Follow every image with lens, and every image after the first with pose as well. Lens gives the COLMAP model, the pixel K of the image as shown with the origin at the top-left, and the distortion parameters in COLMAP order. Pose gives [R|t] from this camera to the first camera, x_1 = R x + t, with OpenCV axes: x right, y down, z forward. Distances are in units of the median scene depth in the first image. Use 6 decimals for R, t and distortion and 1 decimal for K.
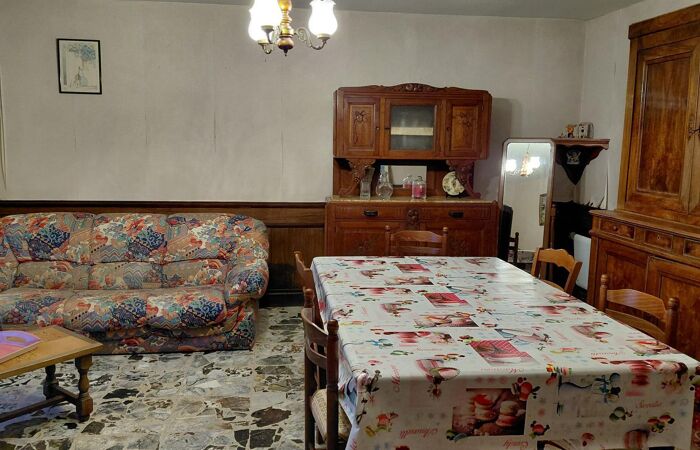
lens RADIAL K [[587.9, 0, 350.0], [0, 587.9, 225.0], [0, 0, 1]] dist [0.138732, -0.260176]
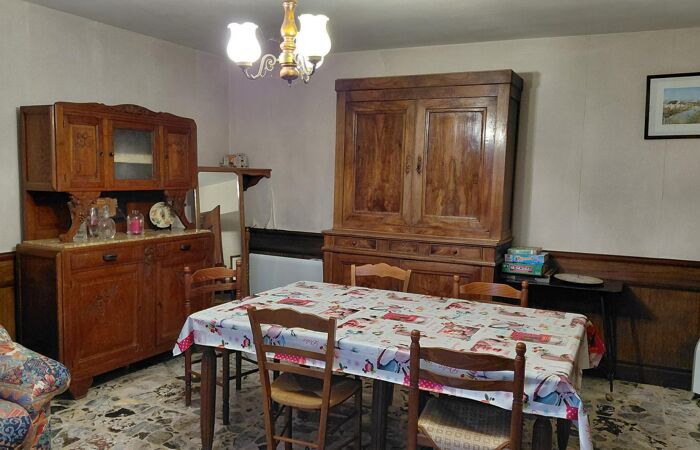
lens RADIAL K [[580.6, 0, 349.2], [0, 580.6, 243.8], [0, 0, 1]] dist [0.148510, -0.242786]
pose [[0.550142, -0.107311, 0.828148, -0.614898], [0.102688, 0.992876, 0.060440, -0.072130], [-0.828733, 0.051790, 0.557242, 0.341489]]
